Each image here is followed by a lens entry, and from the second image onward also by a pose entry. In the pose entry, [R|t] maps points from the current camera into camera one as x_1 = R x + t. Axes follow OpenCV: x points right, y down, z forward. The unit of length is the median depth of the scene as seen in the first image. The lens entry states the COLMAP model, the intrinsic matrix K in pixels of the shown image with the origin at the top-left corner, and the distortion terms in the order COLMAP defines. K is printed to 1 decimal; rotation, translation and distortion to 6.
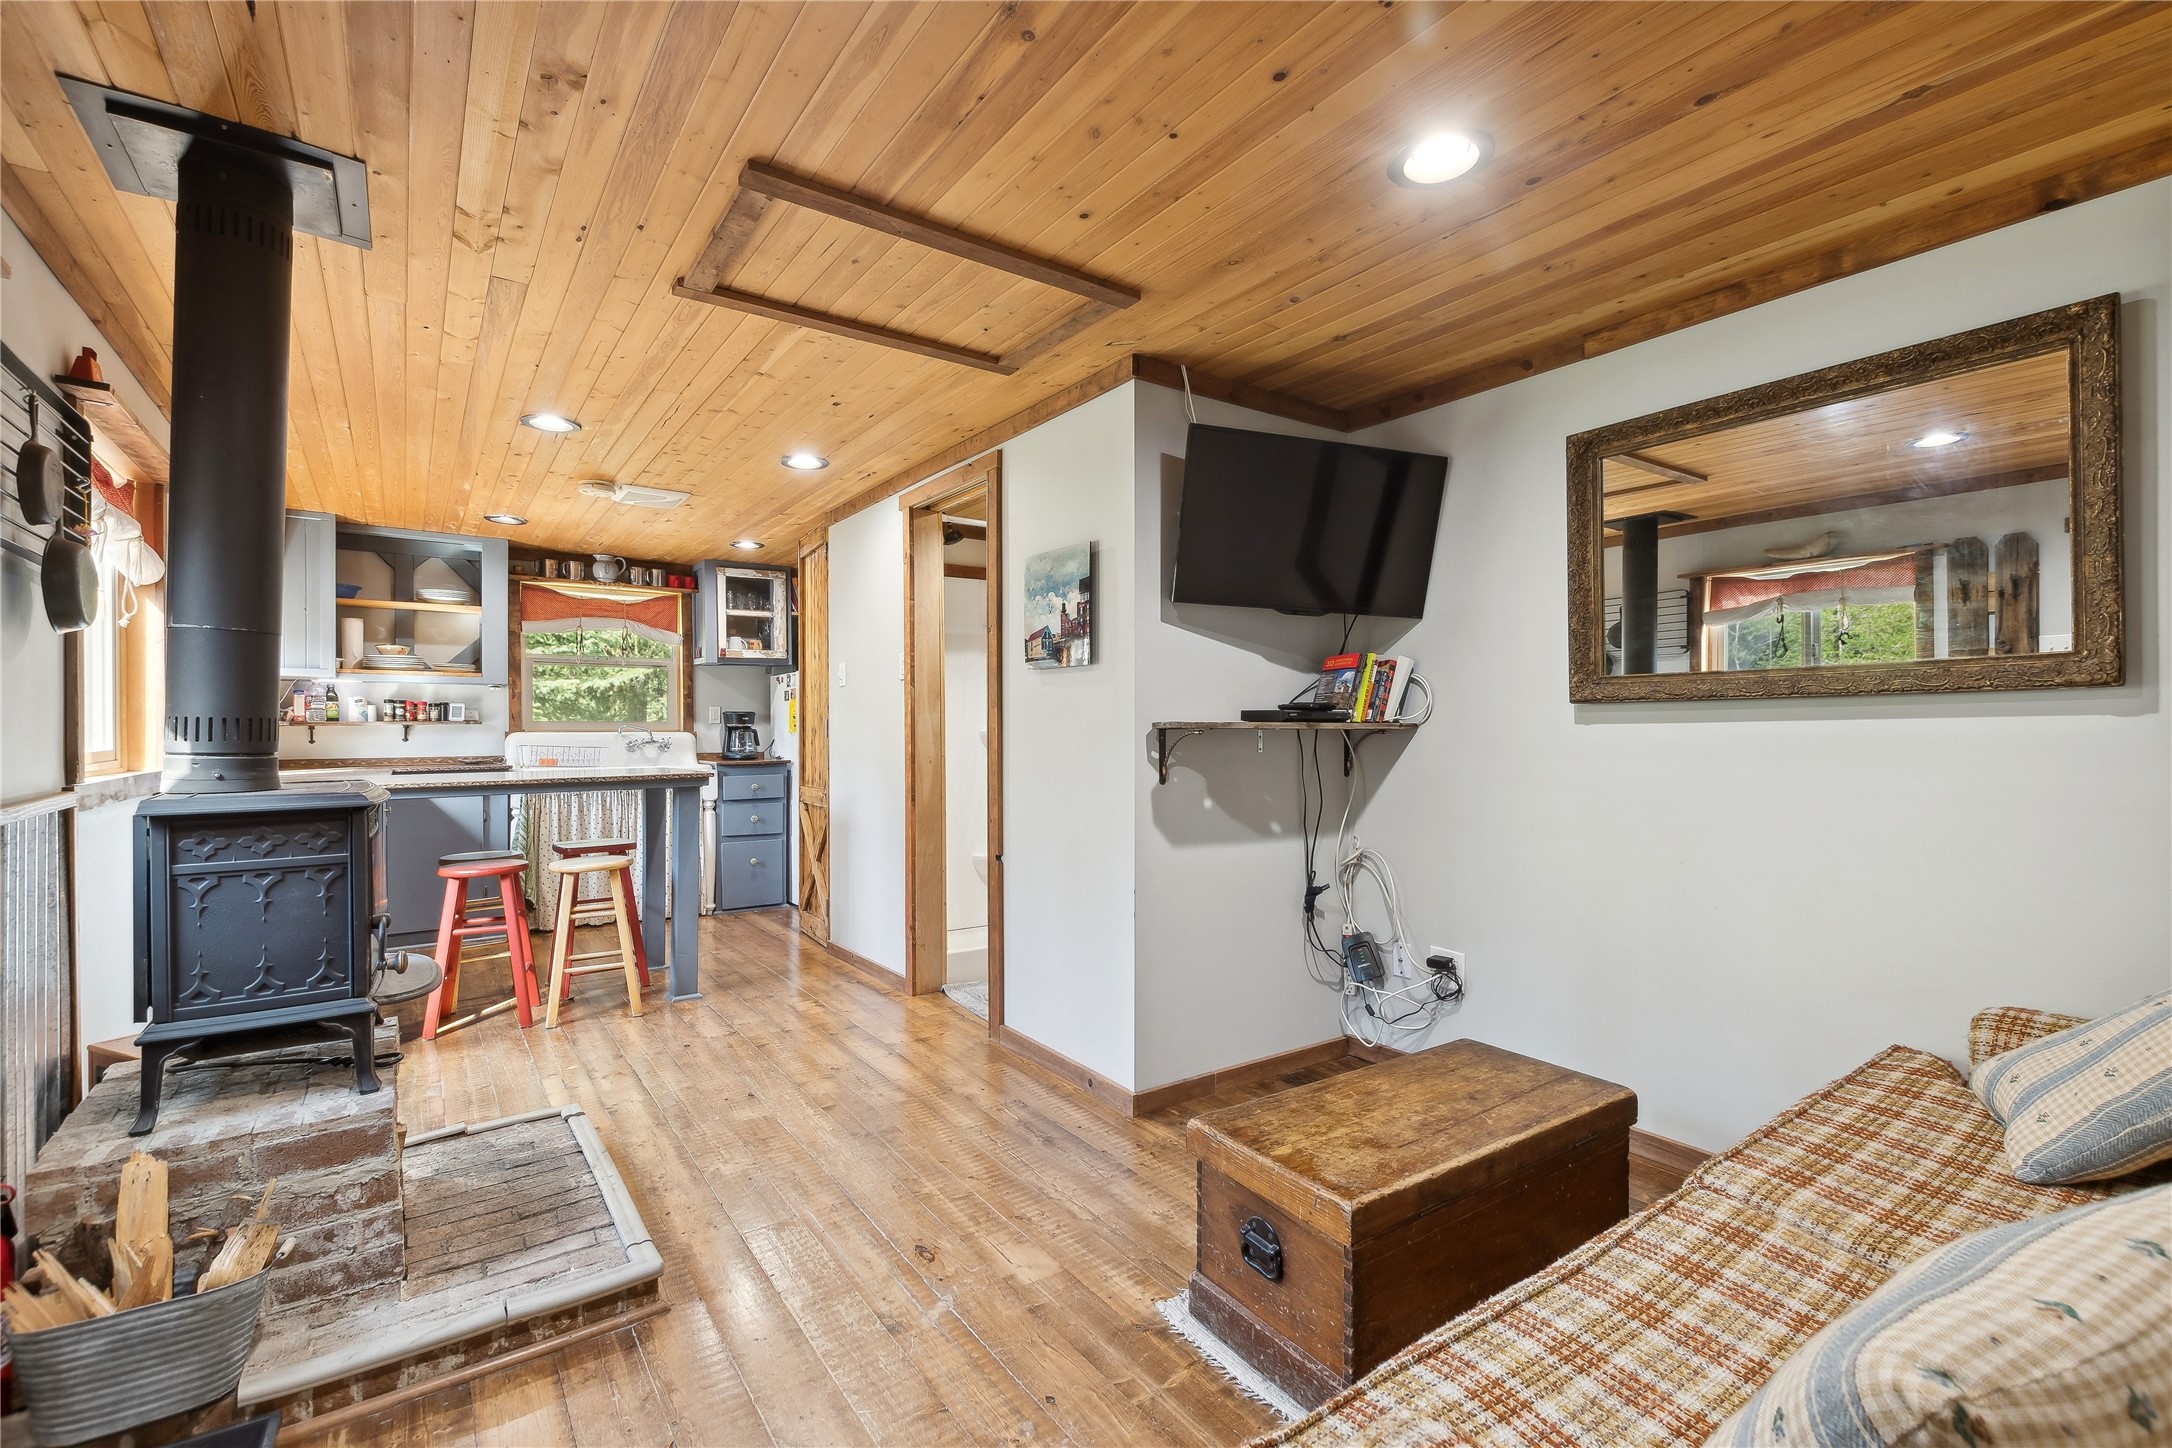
lens RADIAL K [[965.6, 0, 1100.7], [0, 965.6, 736.7], [0, 0, 1]] dist [0.001468, -0.000310]
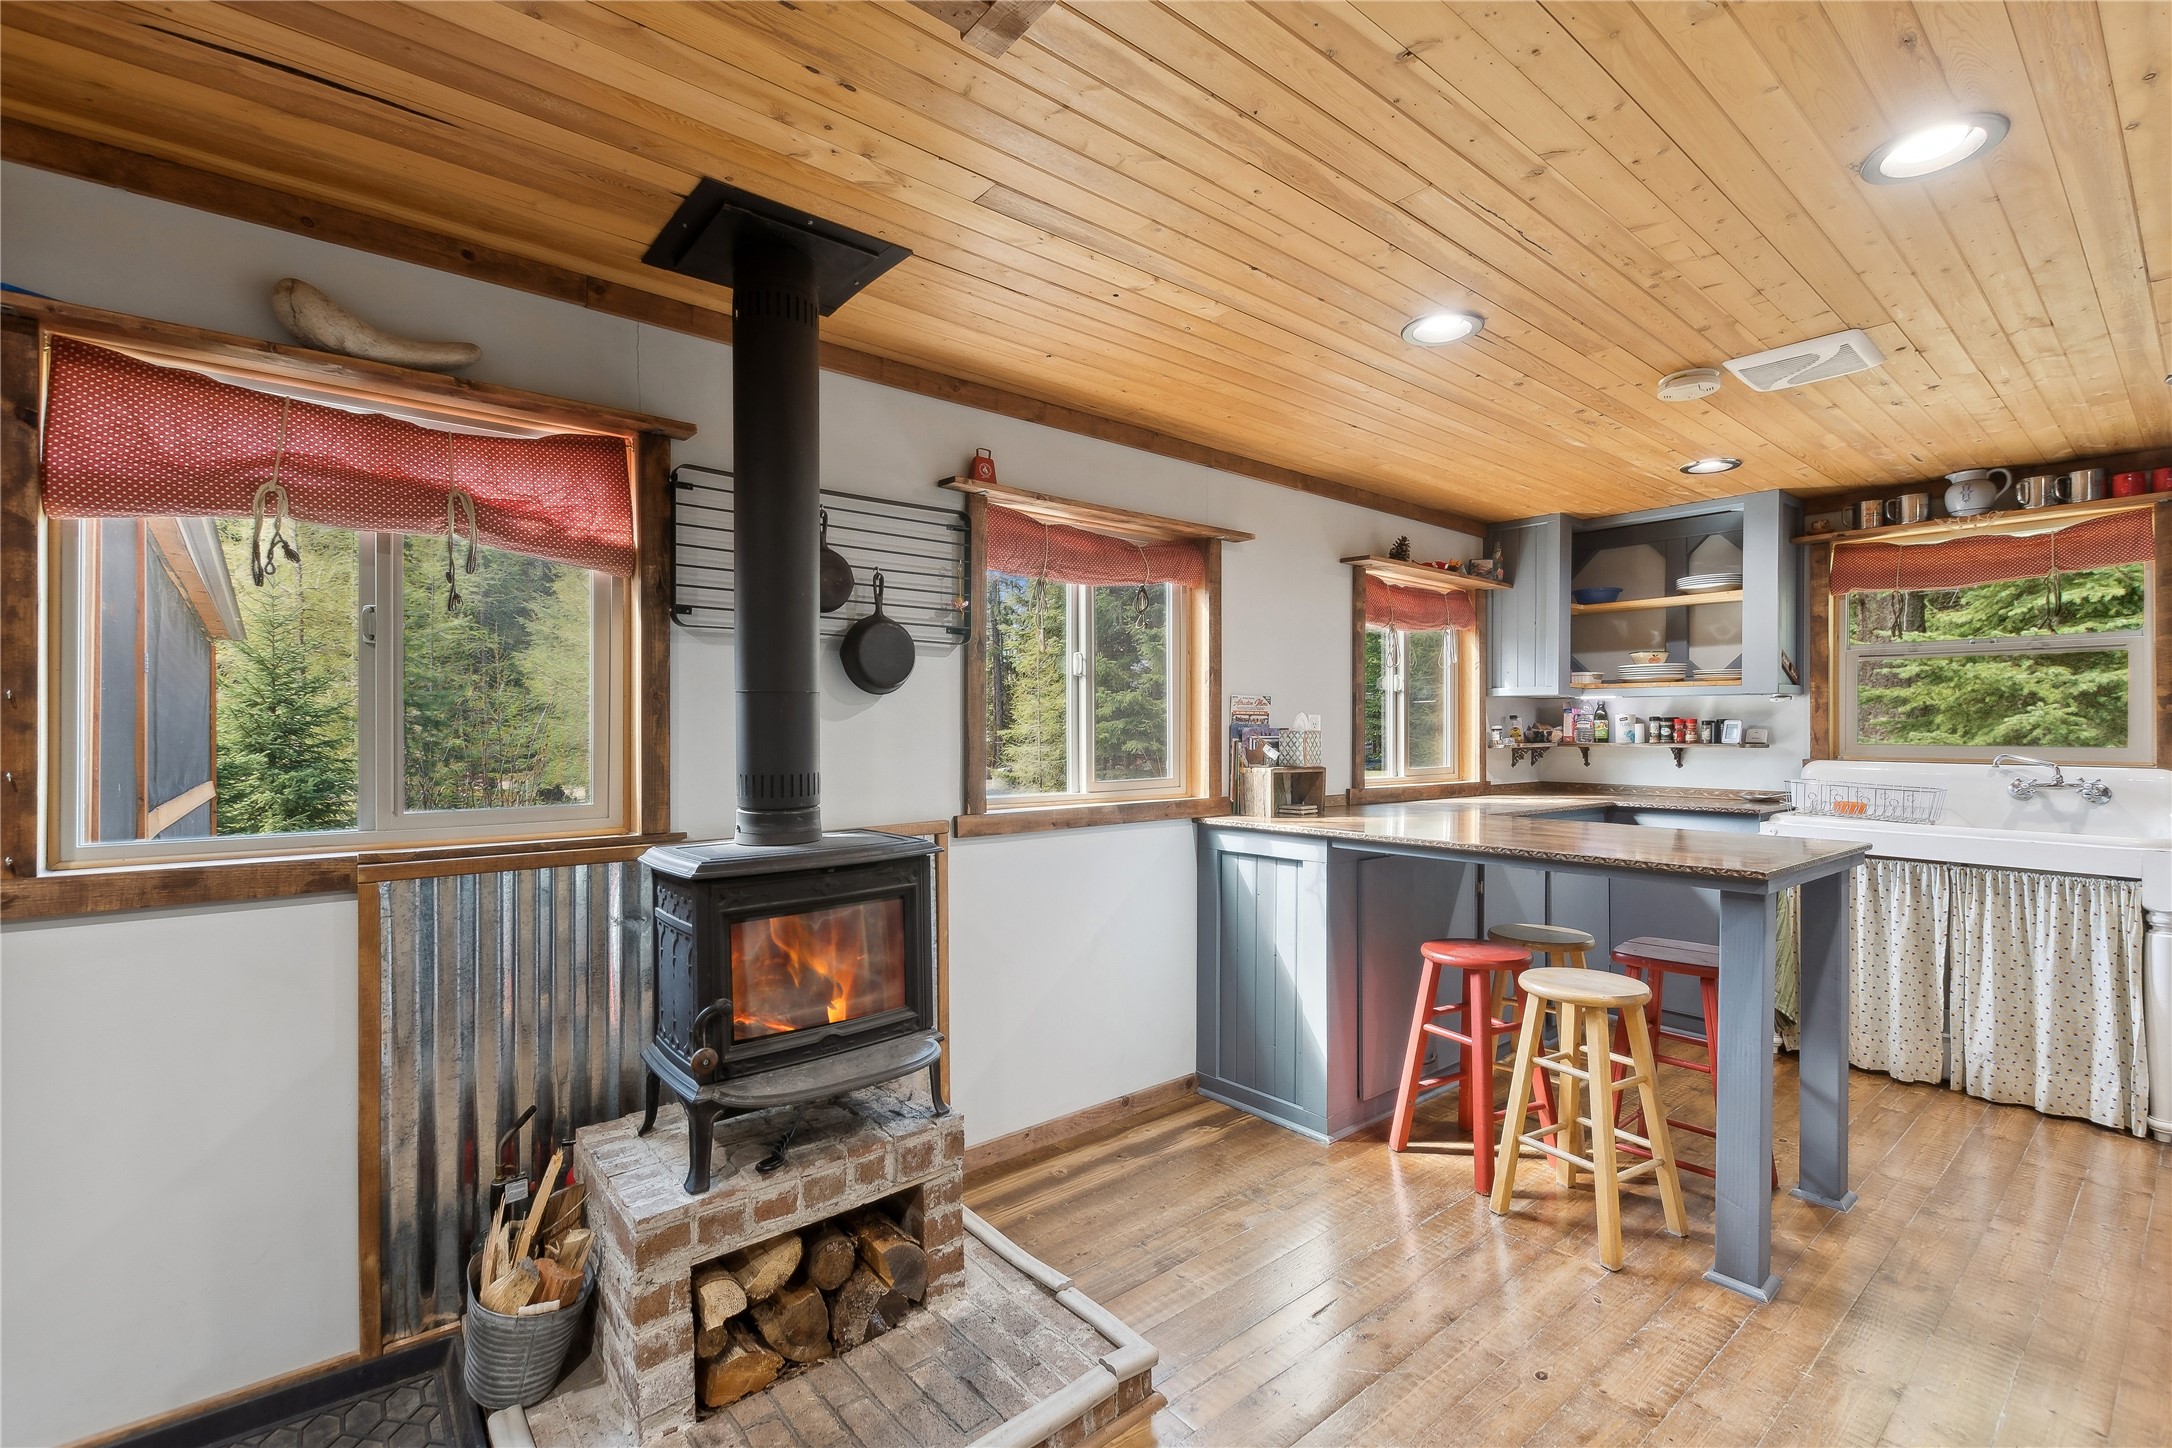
lens RADIAL K [[954.2, 0, 1096.3], [0, 954.2, 736.7], [0, 0, 1]] dist [0.054382, -0.026557]
pose [[0.074353, 0.013575, -0.997140, 0.059069], [-0.009314, 0.999873, 0.012917, -0.025696], [0.997188, 0.008326, 0.074470, 0.422742]]
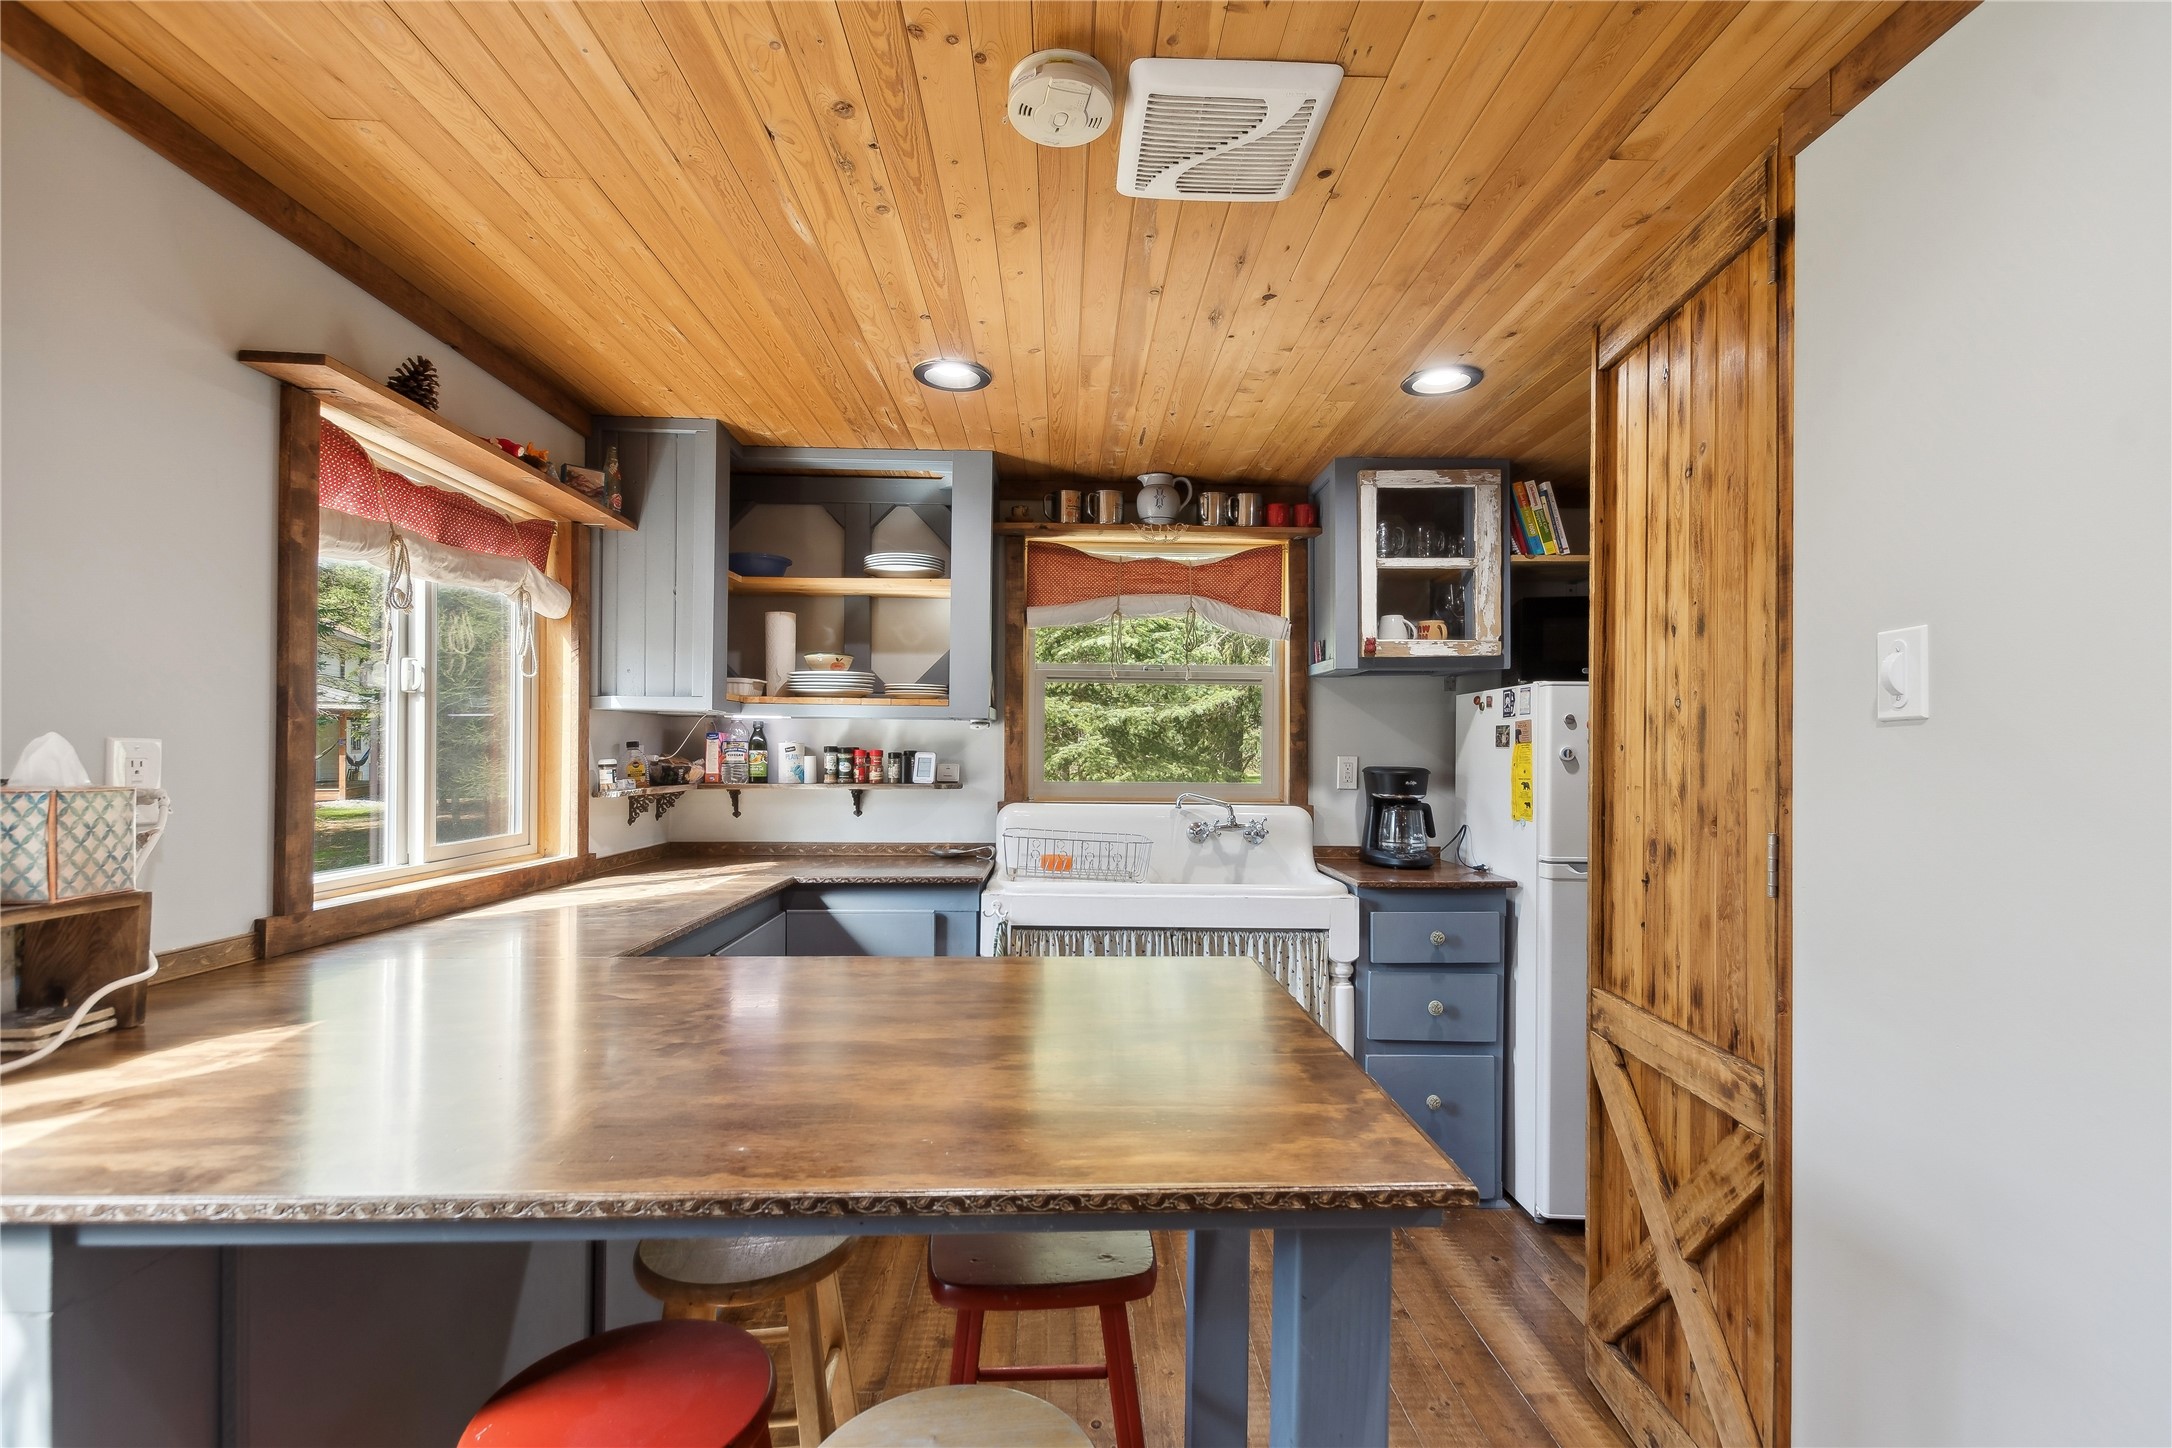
lens RADIAL K [[965.6, 0, 1100.7], [0, 965.6, 736.7], [0, 0, 1]] dist [0.001468, -0.000310]
pose [[0.830933, 0.001208, -0.556371, -0.247014], [-0.014208, 0.999718, -0.019049, -0.033071], [0.556191, 0.023733, 0.830716, 0.553941]]
